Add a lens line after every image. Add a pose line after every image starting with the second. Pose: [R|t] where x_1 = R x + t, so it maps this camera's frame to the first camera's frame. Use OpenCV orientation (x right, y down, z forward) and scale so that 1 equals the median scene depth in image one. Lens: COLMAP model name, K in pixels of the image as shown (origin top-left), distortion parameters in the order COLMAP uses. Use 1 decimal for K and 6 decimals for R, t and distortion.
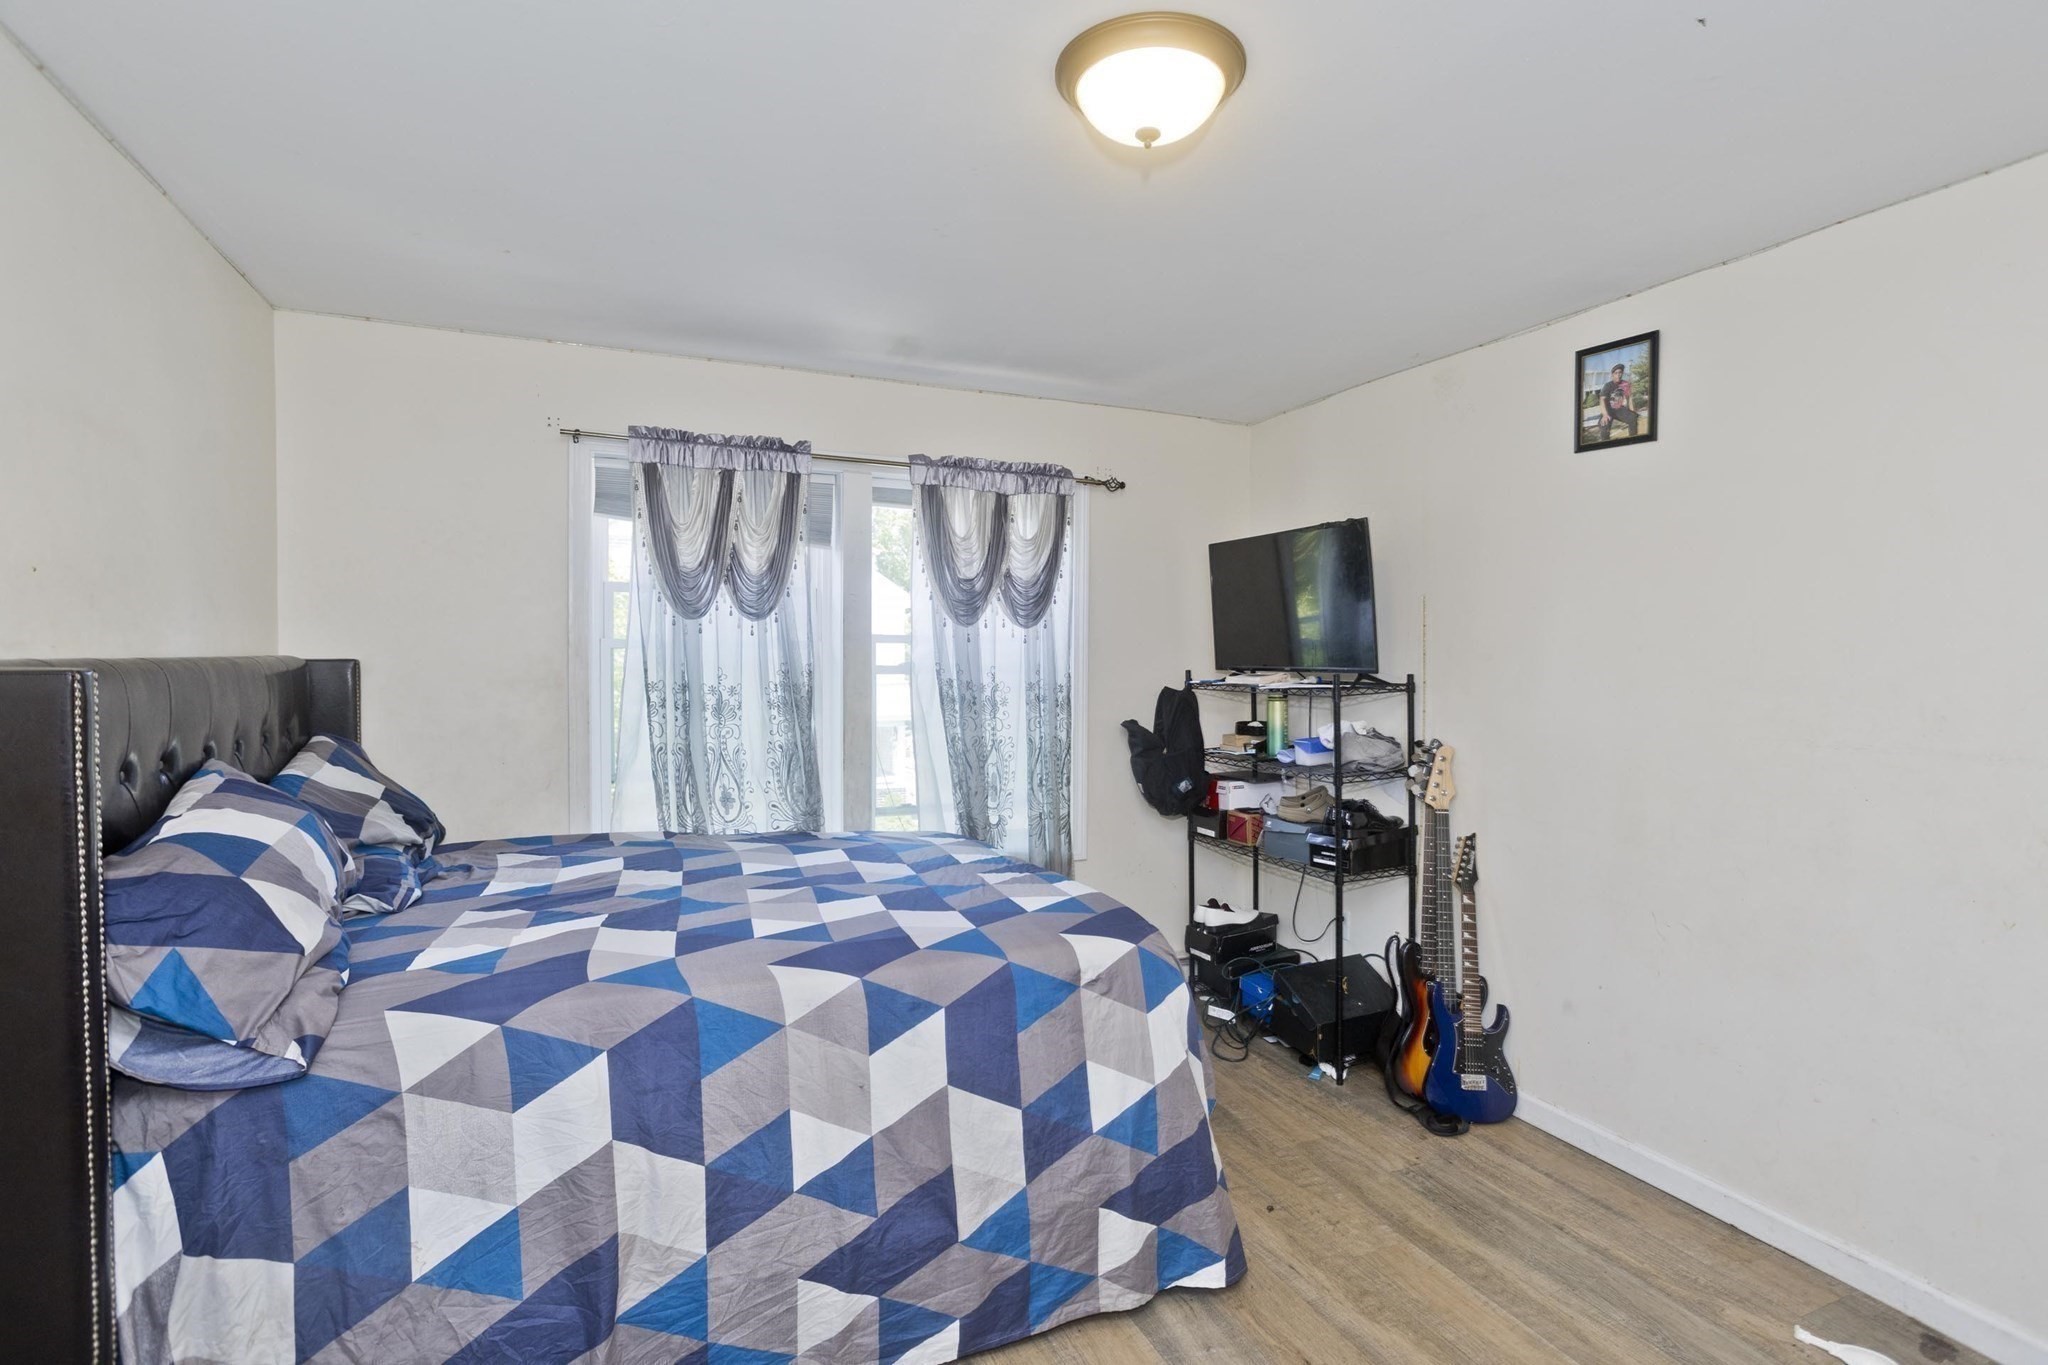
lens RADIAL K [[988.0, 0, 1024.0], [0, 988.0, 682.5], [0, 0, 1]] dist [-0.053492, 0.036504]
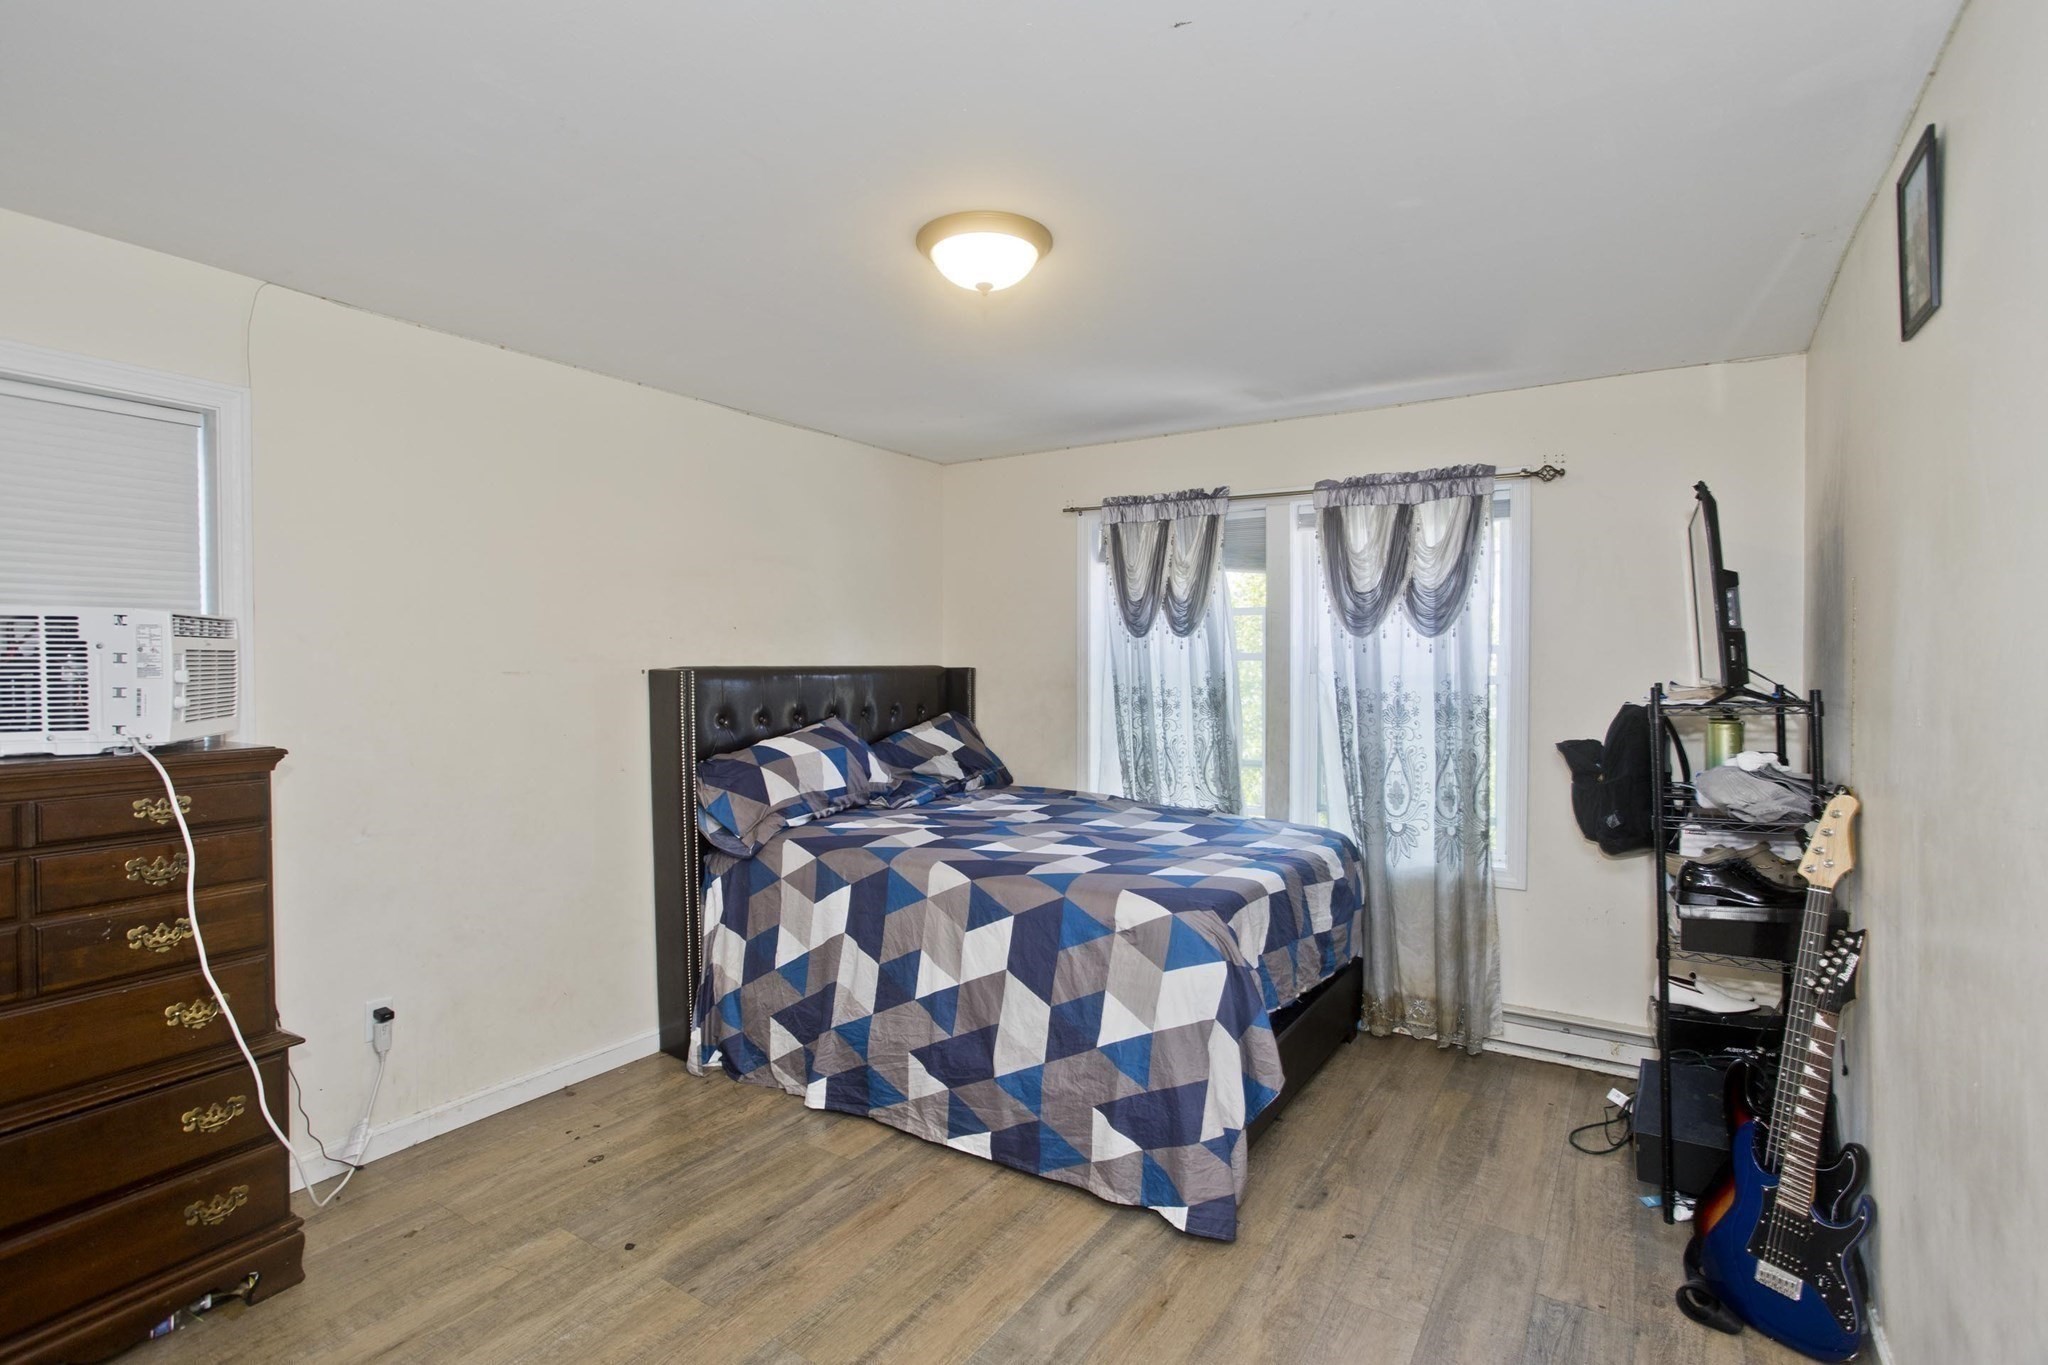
lens RADIAL K [[988.0, 0, 1024.0], [0, 988.0, 682.5], [0, 0, 1]] dist [-0.053492, 0.036504]
pose [[0.538829, 0.014122, -0.842297, 0.714495], [-0.023934, 0.999712, 0.001450, -0.002261], [0.842075, 0.019378, 0.539012, 0.159991]]
